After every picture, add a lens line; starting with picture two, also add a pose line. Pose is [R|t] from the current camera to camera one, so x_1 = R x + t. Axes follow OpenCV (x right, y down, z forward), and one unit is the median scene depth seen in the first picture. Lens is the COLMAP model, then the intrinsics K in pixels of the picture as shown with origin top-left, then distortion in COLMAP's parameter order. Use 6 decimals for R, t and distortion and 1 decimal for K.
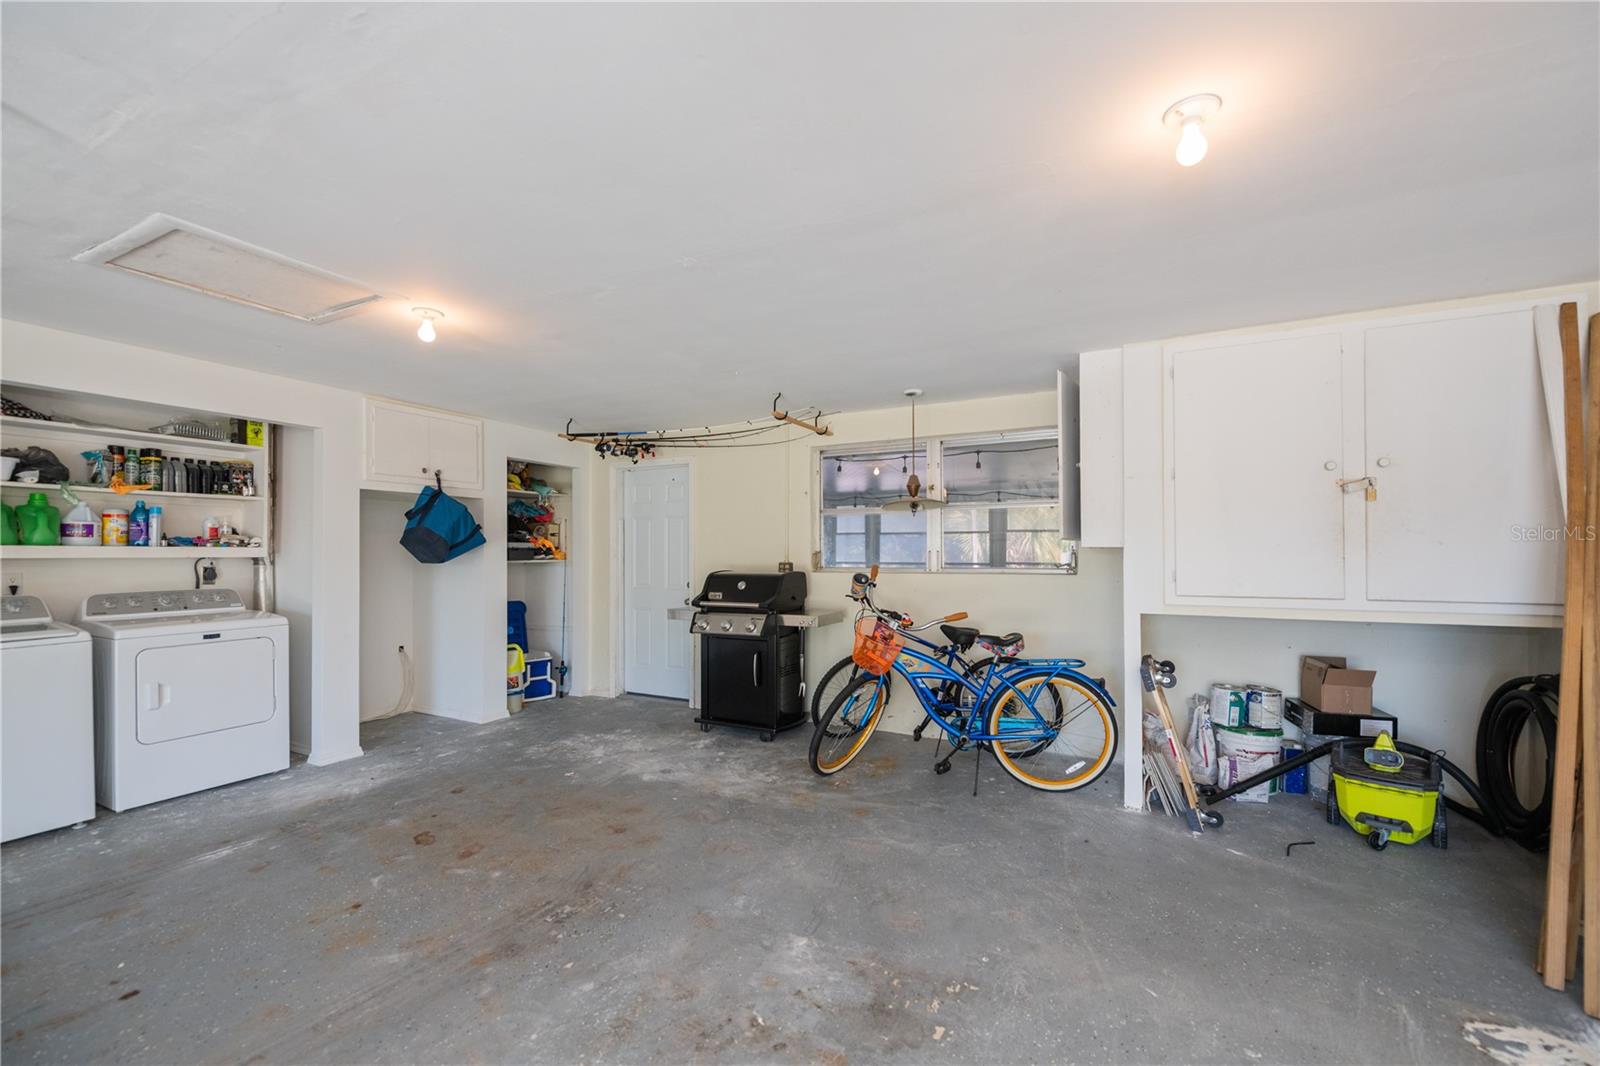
lens RADIAL K [[643.5, 0, 823.5], [0, 643.5, 548.3], [0, 0, 1]] dist [0.004564, -0.004170]
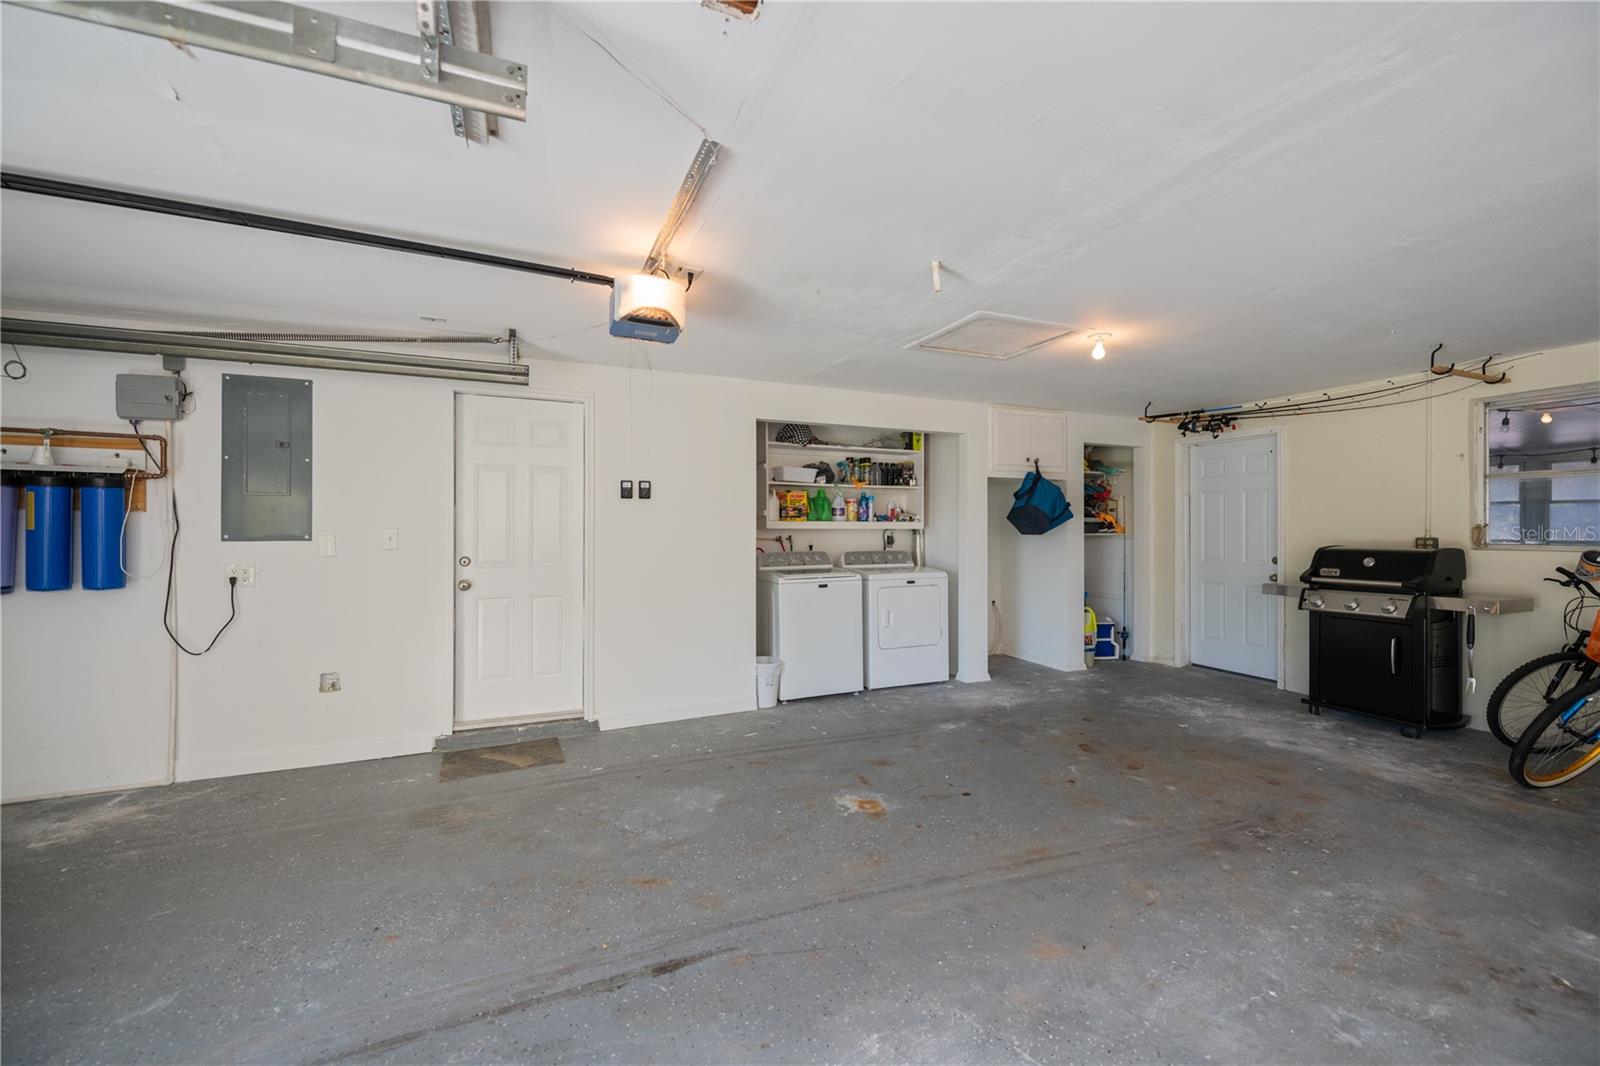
lens RADIAL K [[643.5, 0, 792.4], [0, 643.5, 529.6], [0, 0, 1]] dist [0.004564, -0.004170]
pose [[0.754743, 0.003213, -0.656013, -0.162749], [0.001709, 0.999975, 0.006865, 0.004969], [0.656019, -0.006303, 0.754718, -0.250850]]
